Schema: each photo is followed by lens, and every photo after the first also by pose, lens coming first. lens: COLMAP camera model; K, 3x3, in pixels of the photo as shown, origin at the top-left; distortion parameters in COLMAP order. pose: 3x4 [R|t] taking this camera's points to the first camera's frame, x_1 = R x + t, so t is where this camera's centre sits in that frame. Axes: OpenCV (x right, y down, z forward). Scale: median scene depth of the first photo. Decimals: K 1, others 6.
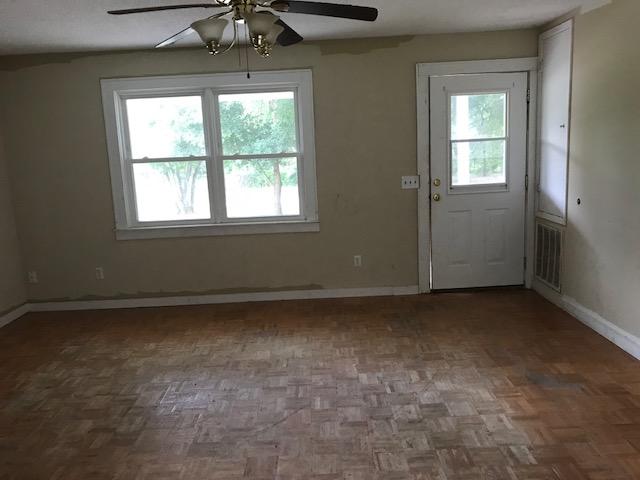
lens RADIAL K [[534.8, 0, 315.4], [0, 534.8, 237.7], [0, 0, 1]] dist [0.046023, -0.089388]
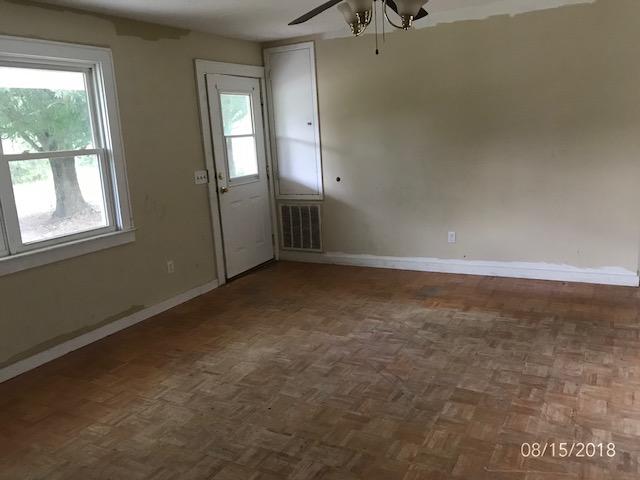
lens RADIAL K [[534.8, 0, 315.4], [0, 534.8, 237.7], [0, 0, 1]] dist [0.046023, -0.089388]
pose [[0.477221, -0.154314, 0.865129, -0.697744], [0.189205, 0.979416, 0.070331, -0.027392], [-0.858173, 0.130124, 0.496595, 0.388095]]
